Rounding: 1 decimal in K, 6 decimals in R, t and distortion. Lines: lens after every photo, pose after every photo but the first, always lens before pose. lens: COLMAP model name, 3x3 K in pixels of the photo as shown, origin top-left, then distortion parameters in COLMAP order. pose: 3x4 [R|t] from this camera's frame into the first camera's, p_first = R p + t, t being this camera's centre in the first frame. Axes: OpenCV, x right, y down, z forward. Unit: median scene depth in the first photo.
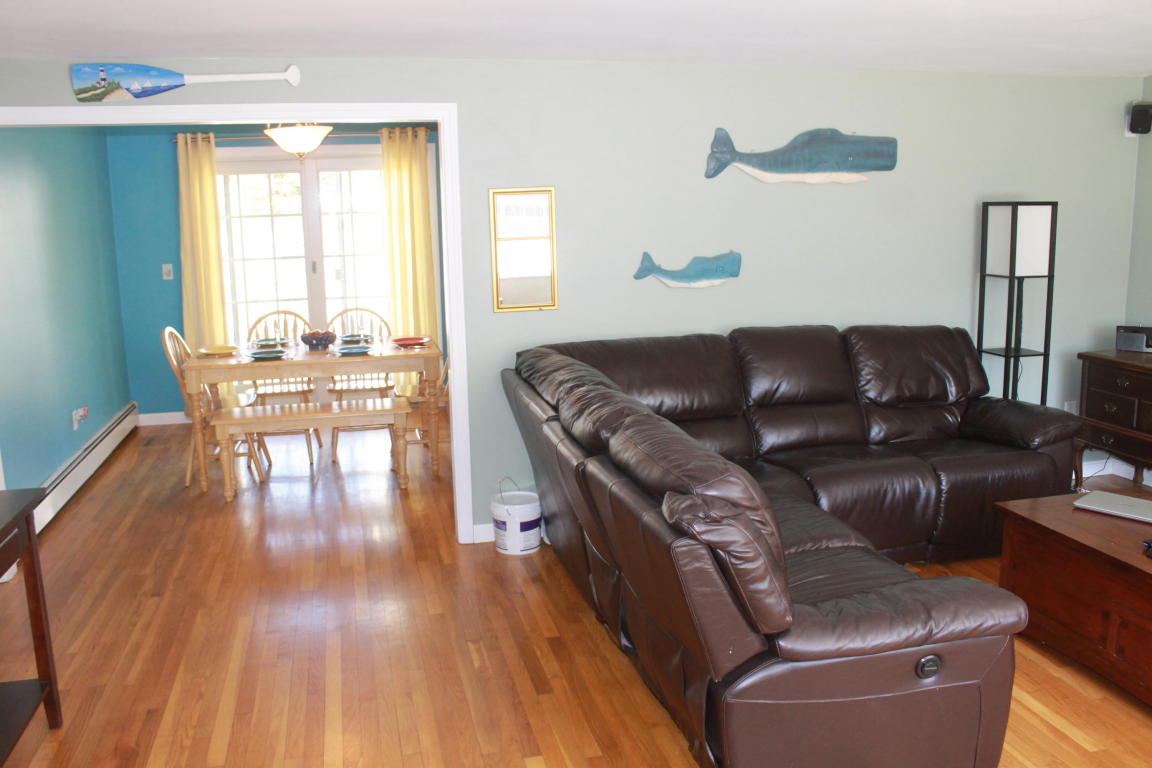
lens RADIAL K [[969.7, 0, 576.0], [0, 969.7, 384.0], [0, 0, 1]] dist [-0.163497, 0.140370]
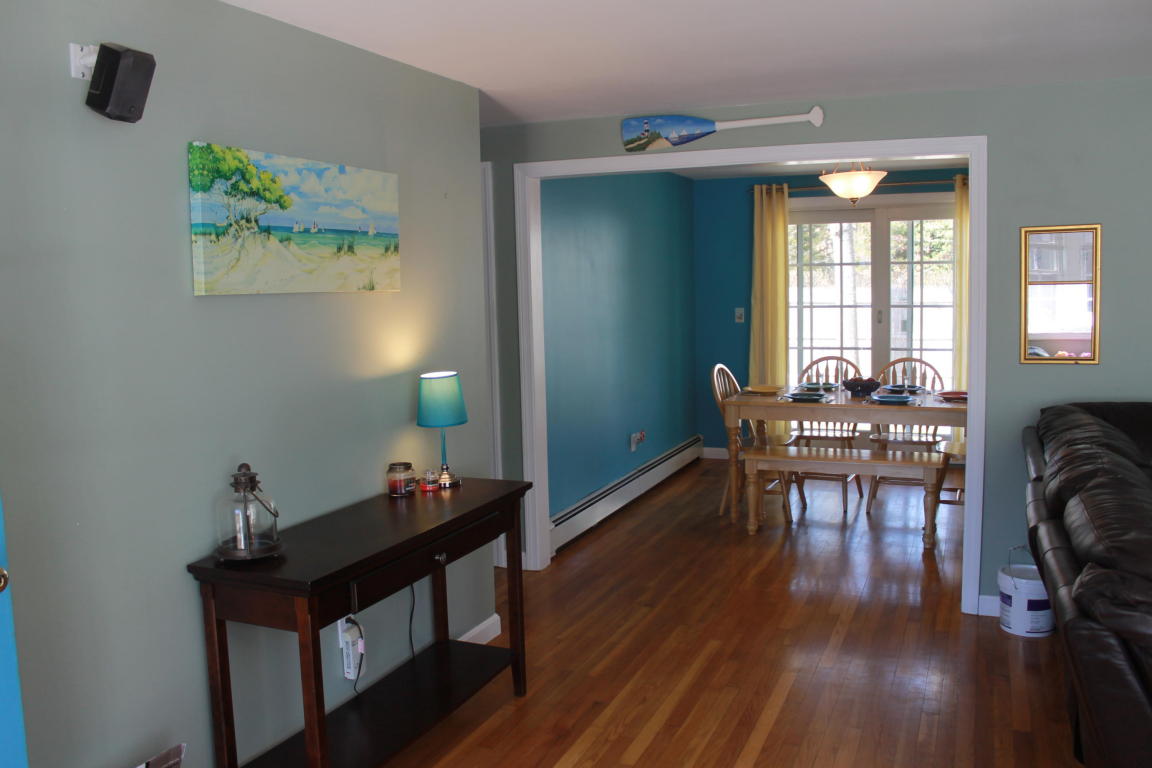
lens RADIAL K [[969.7, 0, 576.0], [0, 969.7, 384.0], [0, 0, 1]] dist [-0.163497, 0.140370]
pose [[0.802151, 0.064235, -0.593656, 0.118326], [-0.102109, 0.994309, -0.030384, 0.016285], [0.588326, 0.084991, 0.804145, 0.052670]]
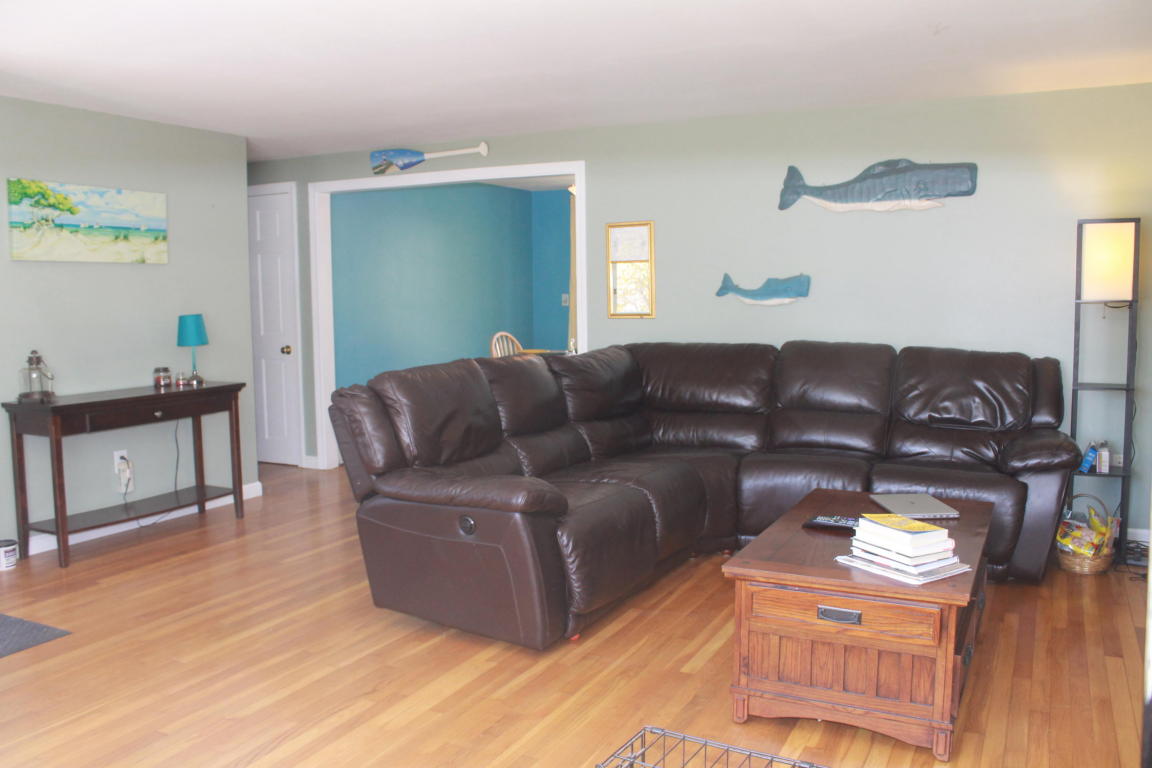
lens RADIAL K [[969.7, 0, 576.0], [0, 969.7, 384.0], [0, 0, 1]] dist [-0.163497, 0.140370]
pose [[0.759816, 0.072824, -0.646047, 0.809058], [-0.121968, 0.992030, -0.031622, 0.066745], [0.638595, 0.102824, 0.762642, -0.010764]]
